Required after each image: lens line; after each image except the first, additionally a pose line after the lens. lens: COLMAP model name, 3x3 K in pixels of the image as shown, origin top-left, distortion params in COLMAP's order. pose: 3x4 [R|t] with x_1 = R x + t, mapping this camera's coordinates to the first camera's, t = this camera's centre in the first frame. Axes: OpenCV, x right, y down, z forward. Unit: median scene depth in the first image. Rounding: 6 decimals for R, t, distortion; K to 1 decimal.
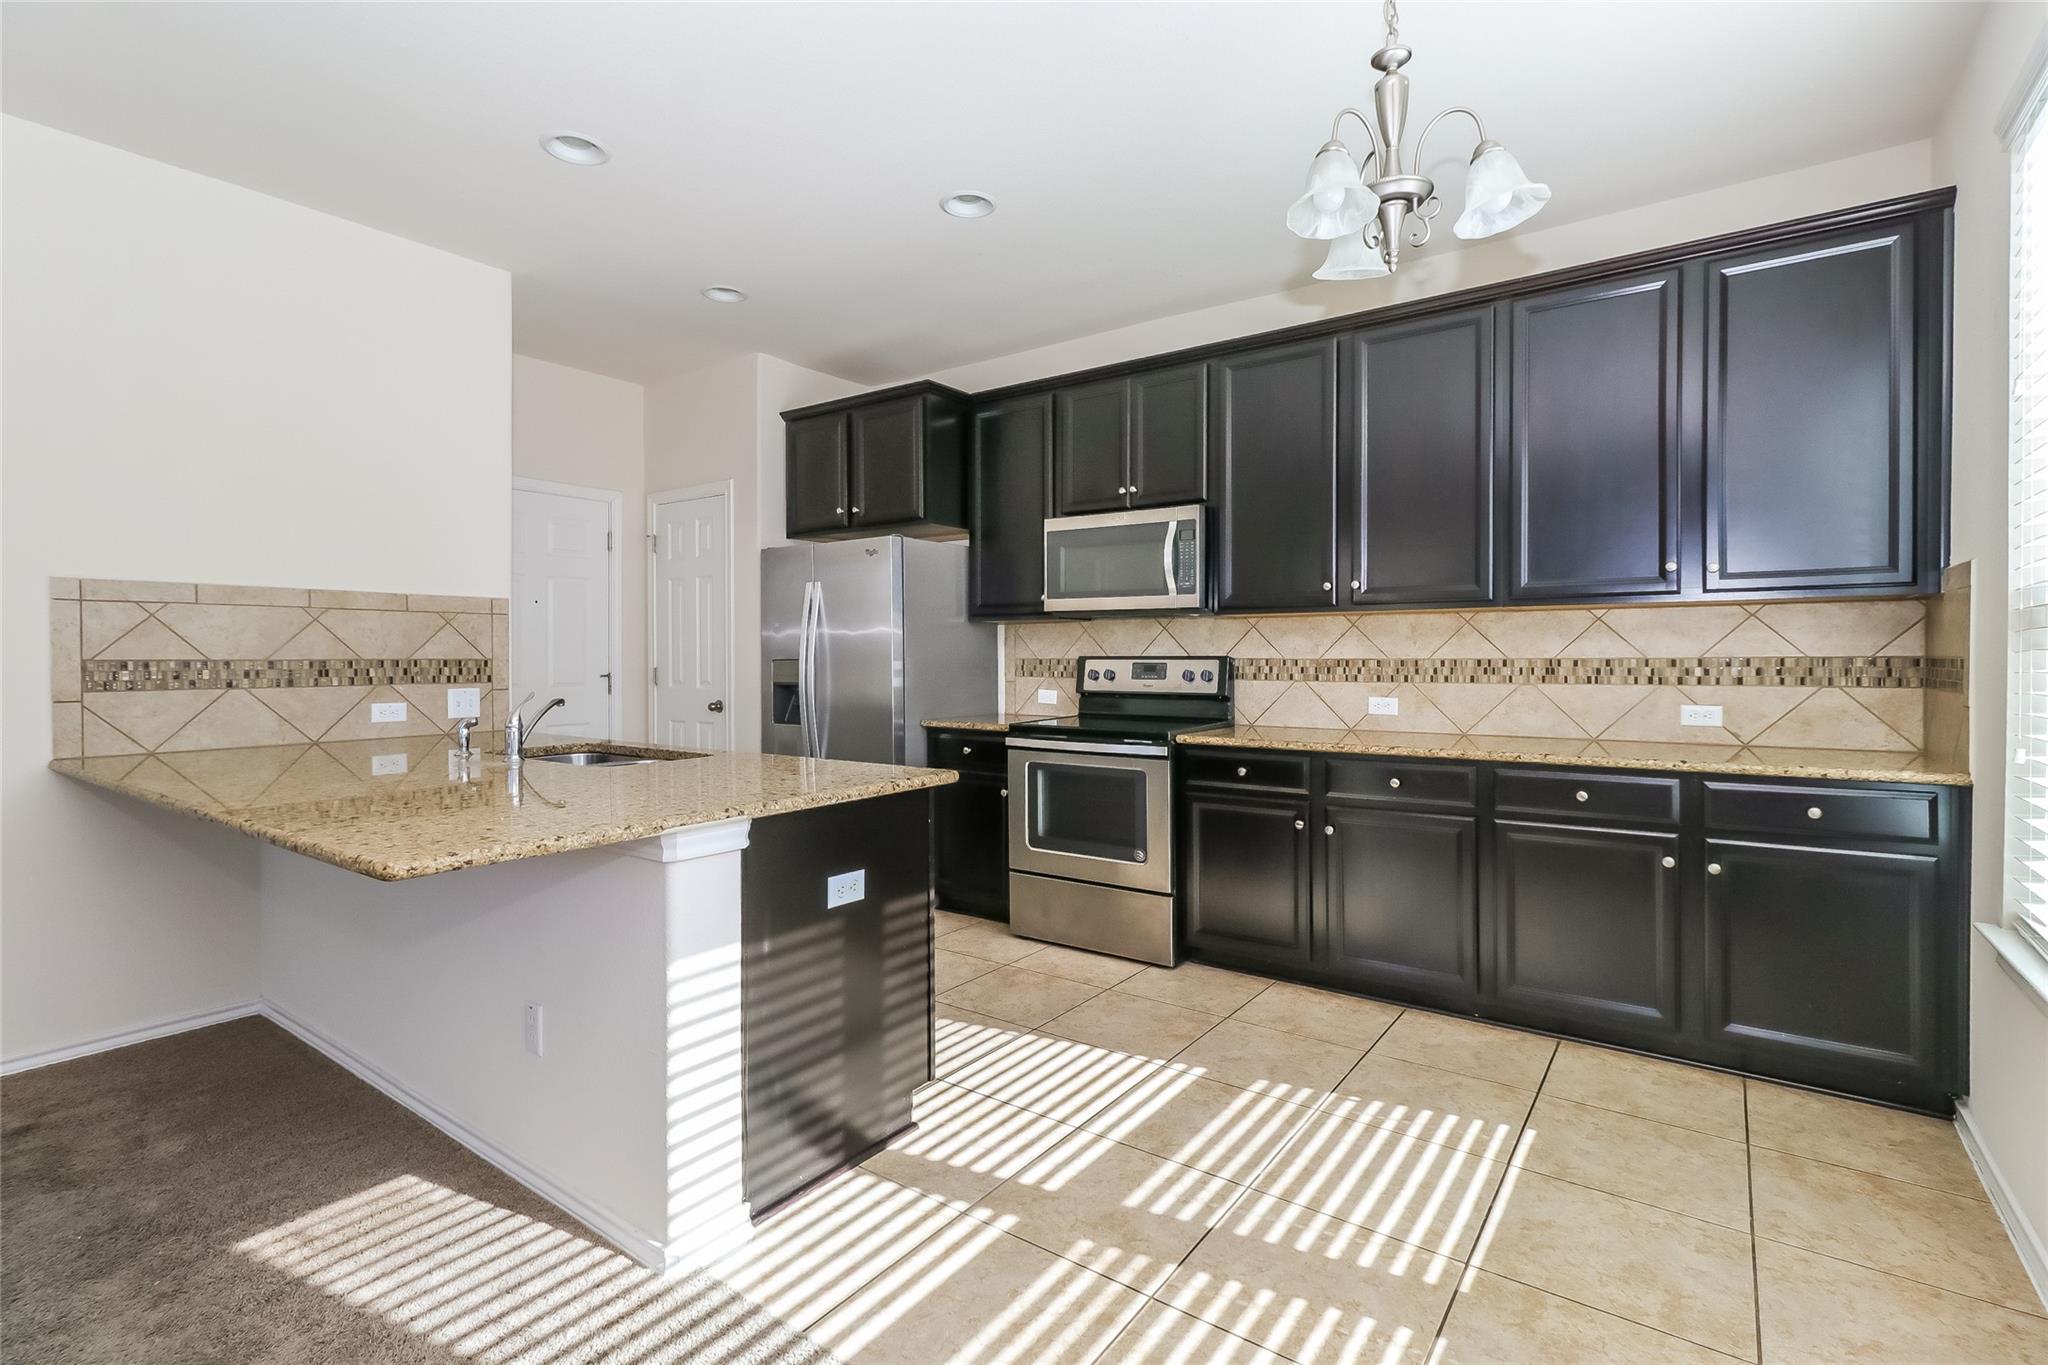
lens RADIAL K [[953.7, 0, 1029.7], [0, 953.7, 656.7], [0, 0, 1]] dist [0.001327, 0.000691]
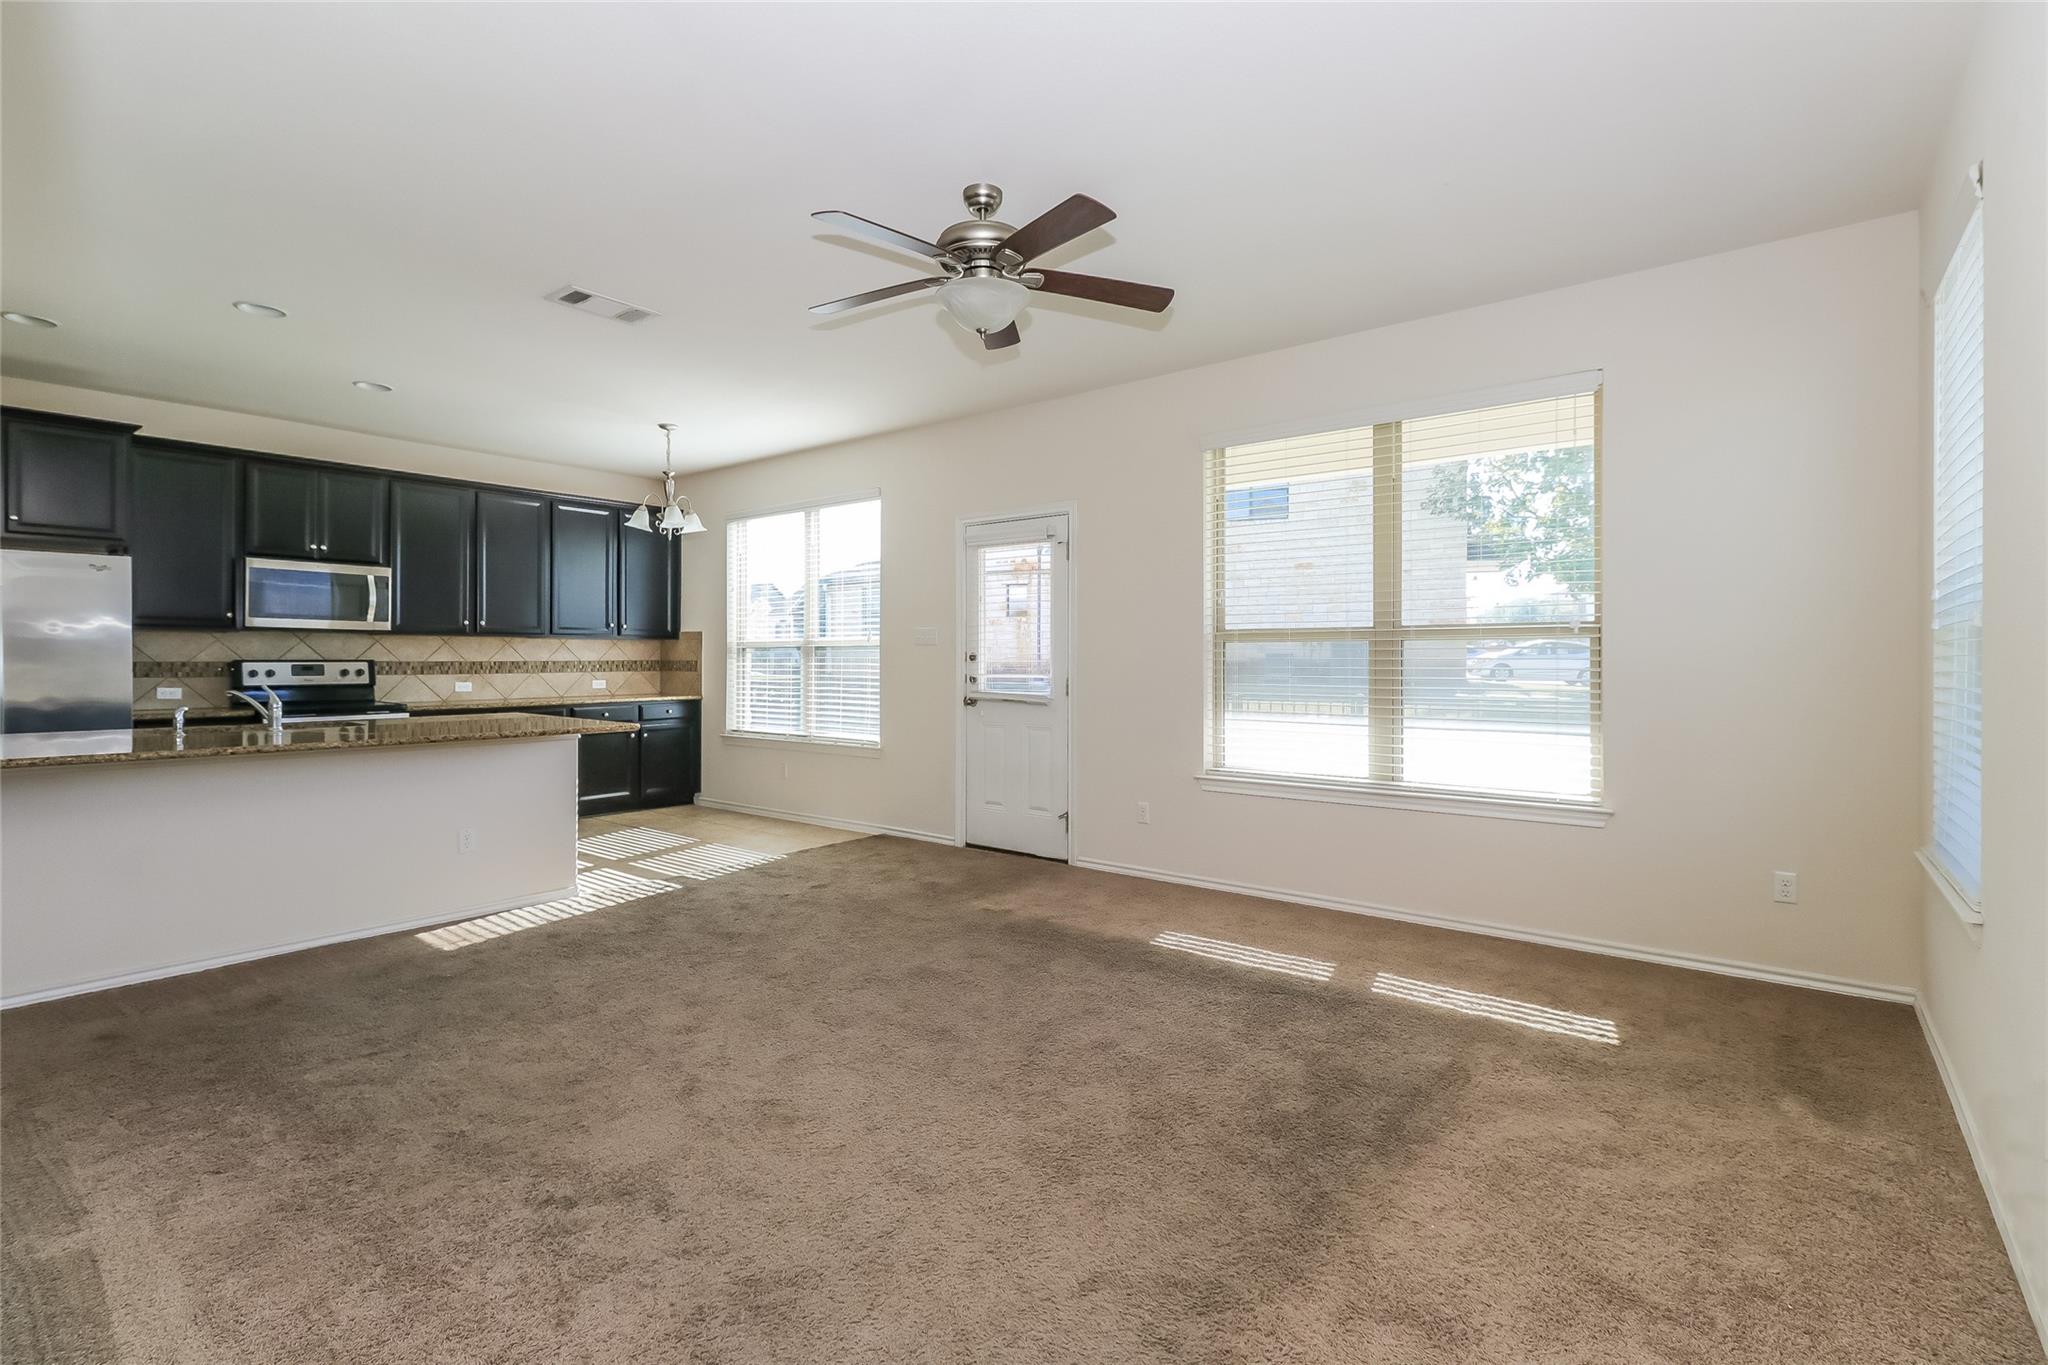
lens RADIAL K [[953.7, 0, 1029.7], [0, 953.7, 656.7], [0, 0, 1]] dist [0.001327, 0.000691]
pose [[0.048791, 0.005033, 0.998796, -1.529728], [0.003122, 0.999982, -0.005191, 0.006786], [-0.998804, 0.003371, 0.048775, -0.202677]]
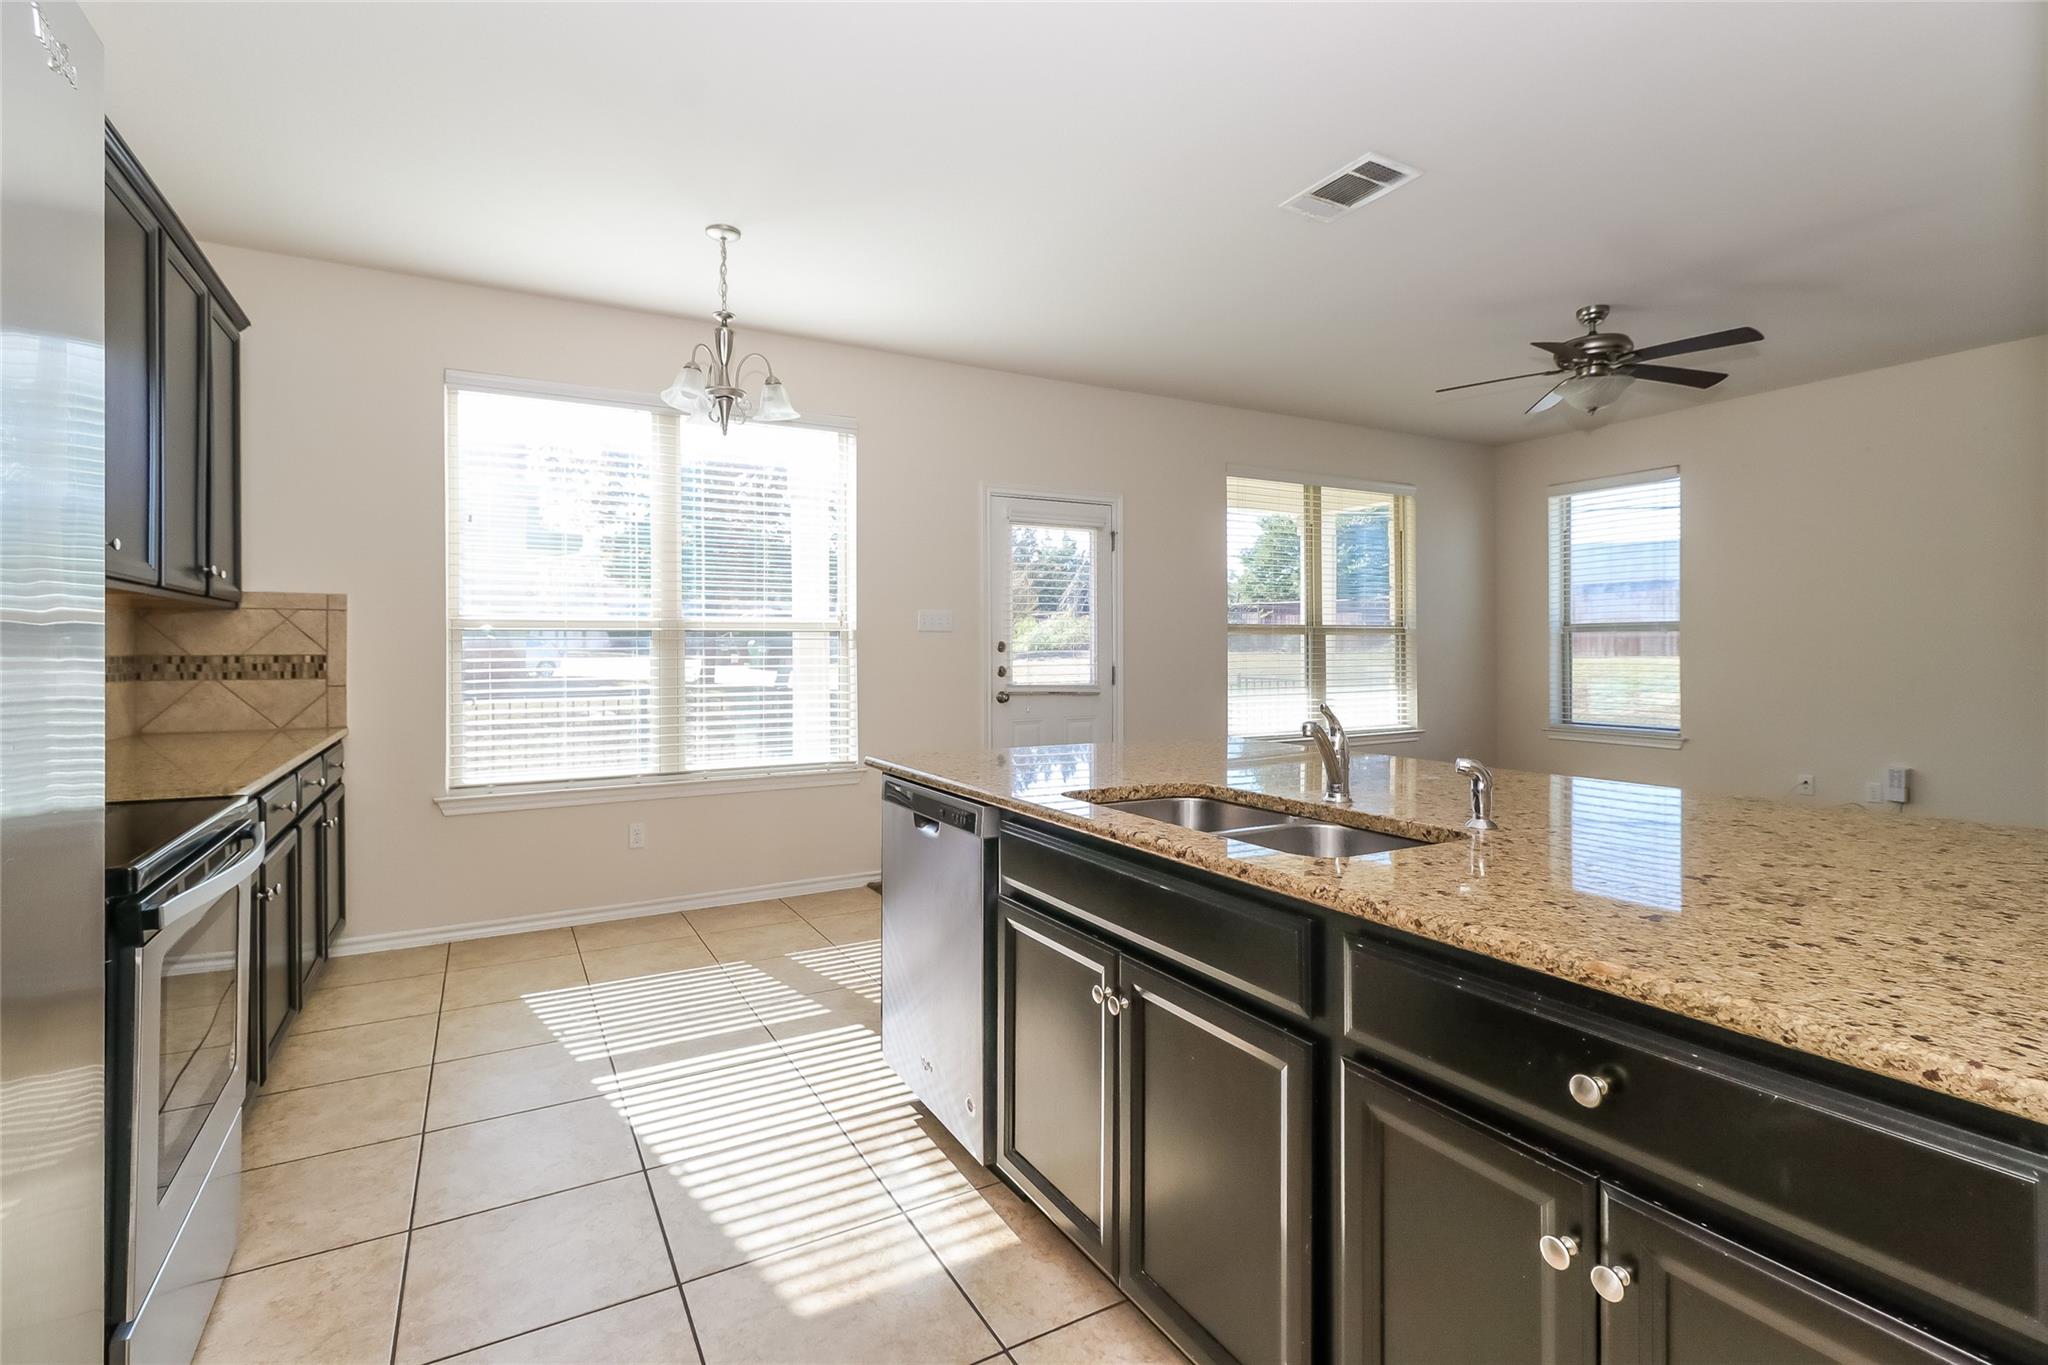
lens RADIAL K [[953.7, 0, 1029.7], [0, 953.7, 656.7], [0, 0, 1]] dist [0.001327, 0.000691]
pose [[-0.911874, 0.009762, 0.410355, -0.478876], [0.012795, 0.999907, 0.004648, 0.008311], [-0.410271, 0.009489, -0.911914, 1.326842]]
